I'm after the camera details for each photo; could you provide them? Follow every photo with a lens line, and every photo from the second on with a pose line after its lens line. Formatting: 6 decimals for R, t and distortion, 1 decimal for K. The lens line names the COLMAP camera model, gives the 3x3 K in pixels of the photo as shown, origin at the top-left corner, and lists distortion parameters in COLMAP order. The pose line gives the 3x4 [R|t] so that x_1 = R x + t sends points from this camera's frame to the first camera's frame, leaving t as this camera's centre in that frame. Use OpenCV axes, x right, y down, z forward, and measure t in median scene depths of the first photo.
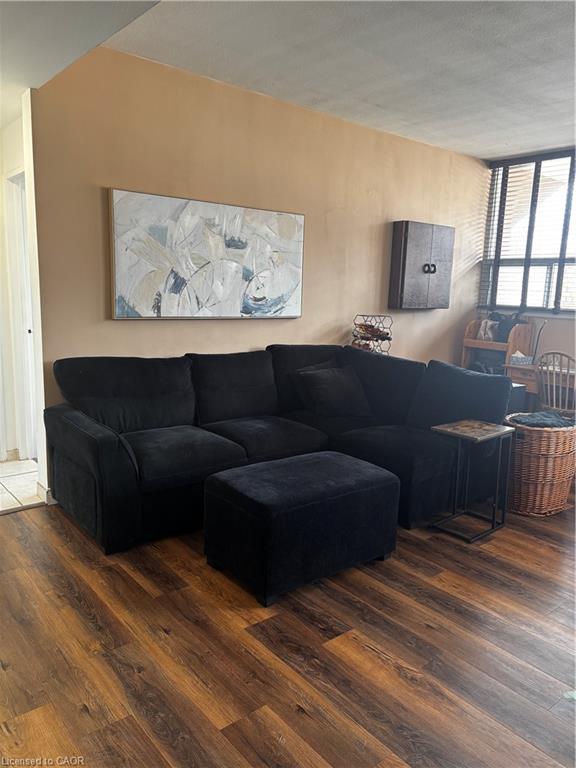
lens RADIAL K [[587.1, 0, 295.5], [0, 587.1, 389.9], [0, 0, 1]] dist [0.032597, 0.002832]
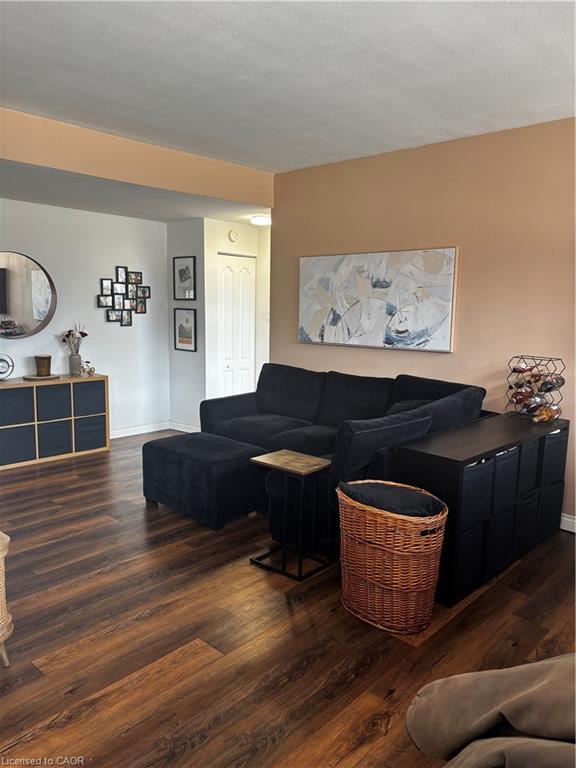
lens RADIAL K [[587.1, 0, 294.2], [0, 587.1, 384.2], [0, 0, 1]] dist [0.032597, 0.002832]
pose [[0.116874, 0.100186, -0.988081, 1.043128], [-0.177172, 0.981043, 0.078516, -0.114745], [0.977216, 0.165884, 0.132409, 0.709196]]
